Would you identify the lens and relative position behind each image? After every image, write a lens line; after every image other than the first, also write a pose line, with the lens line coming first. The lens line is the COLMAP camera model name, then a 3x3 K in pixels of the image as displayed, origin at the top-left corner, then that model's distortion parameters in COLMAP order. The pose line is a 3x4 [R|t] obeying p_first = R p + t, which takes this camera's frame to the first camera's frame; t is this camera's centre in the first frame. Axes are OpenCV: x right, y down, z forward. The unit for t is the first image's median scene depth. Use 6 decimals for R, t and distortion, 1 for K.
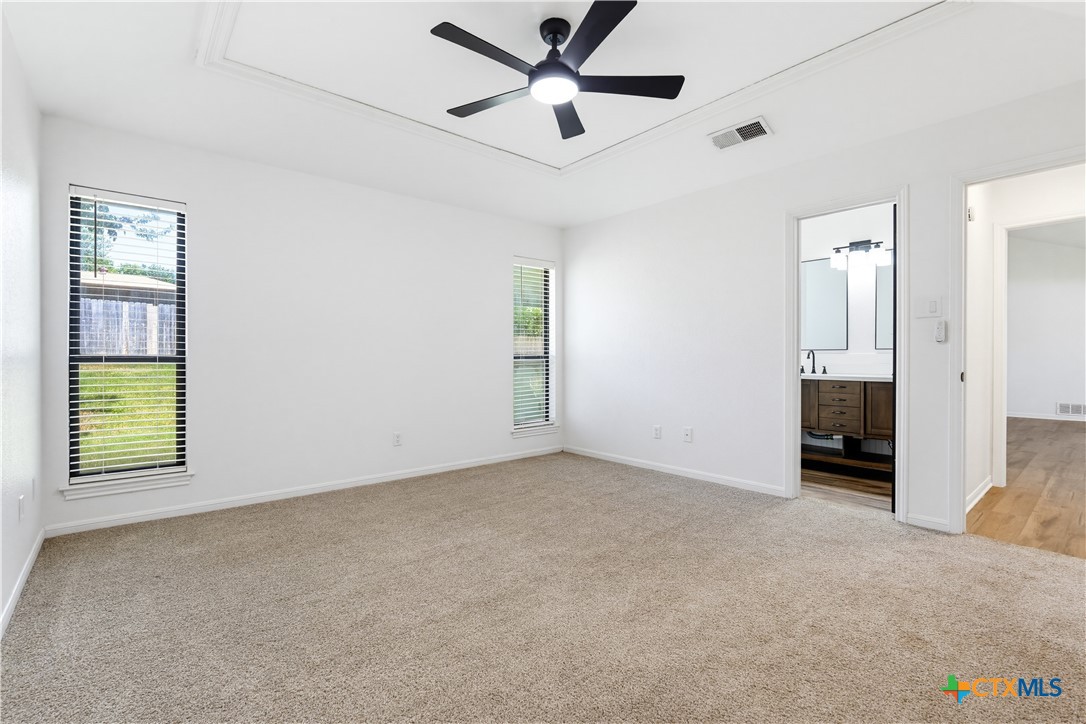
lens RADIAL K [[489.2, 0, 543.0], [0, 489.2, 362.0], [0, 0, 1]] dist [0.000179, -0.000057]
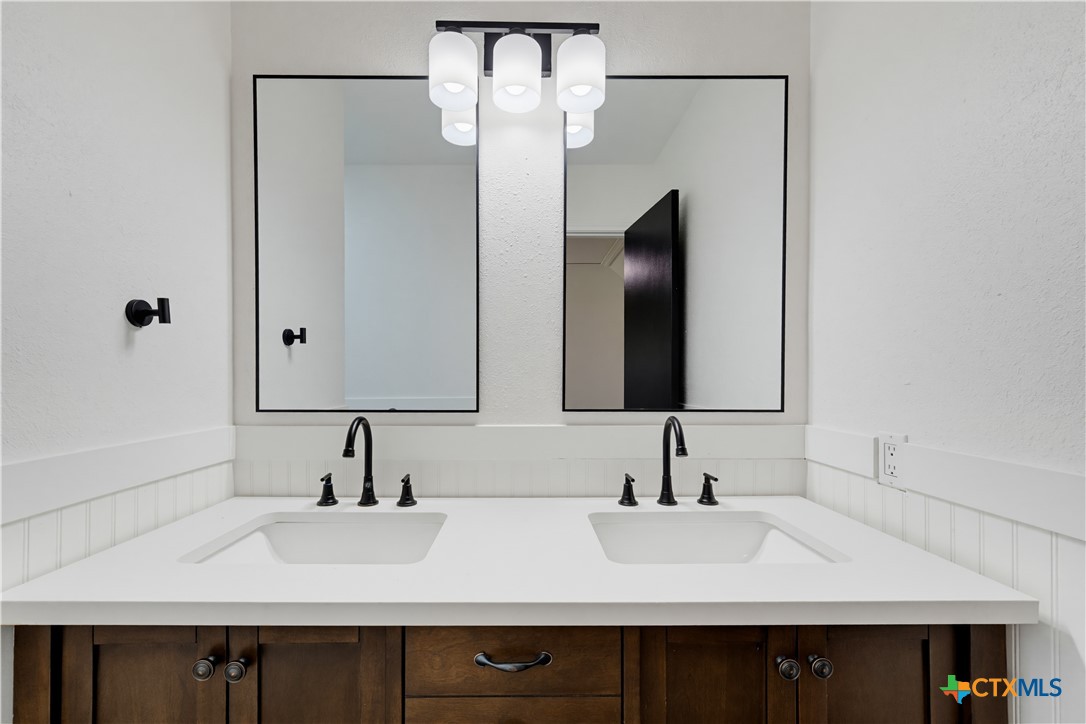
lens RADIAL K [[447.3, 0, 525.7], [0, 447.3, 379.2], [0, 0, 1]] dist [0.007329, 0.000141]
pose [[0.648504, -0.008361, 0.761165, 0.452026], [0.000468, 0.999944, 0.010585, -0.047758], [-0.761211, -0.006508, 0.648472, 0.828577]]
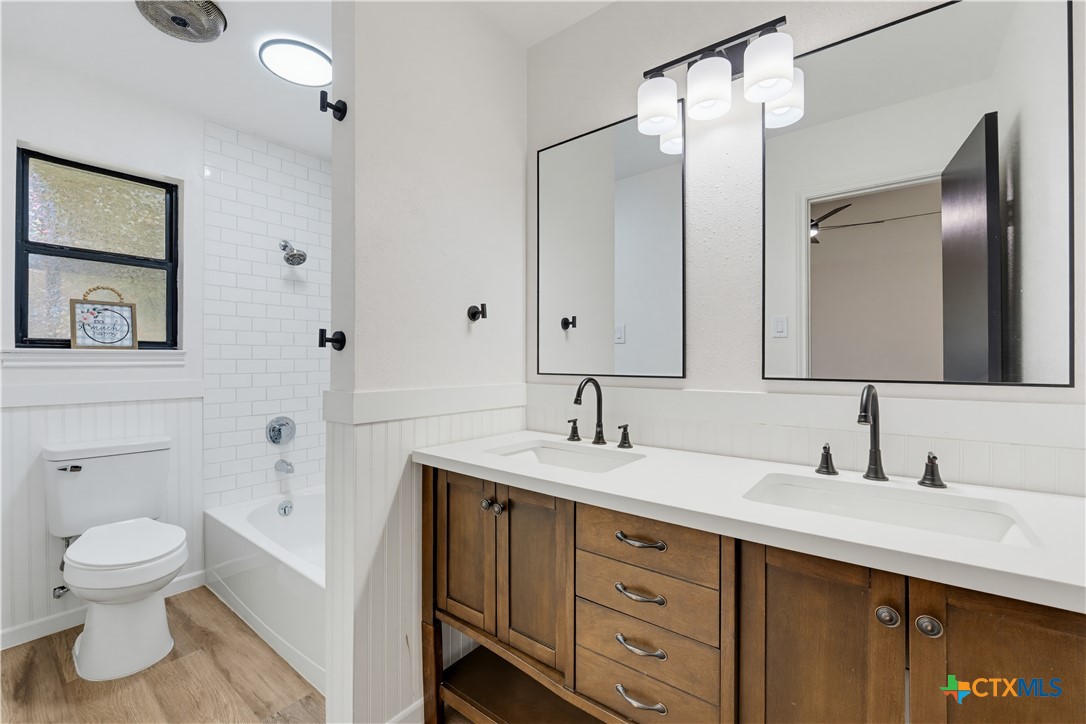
lens RADIAL K [[453.8, 0, 536.5], [0, 453.8, 358.8], [0, 0, 1]] dist [-0.010110, 0.000105]
pose [[0.981846, -0.000496, 0.189679, 0.473800], [0.001191, 0.999993, -0.003552, -0.038055], [-0.189676, 0.003713, 0.981840, 0.730395]]
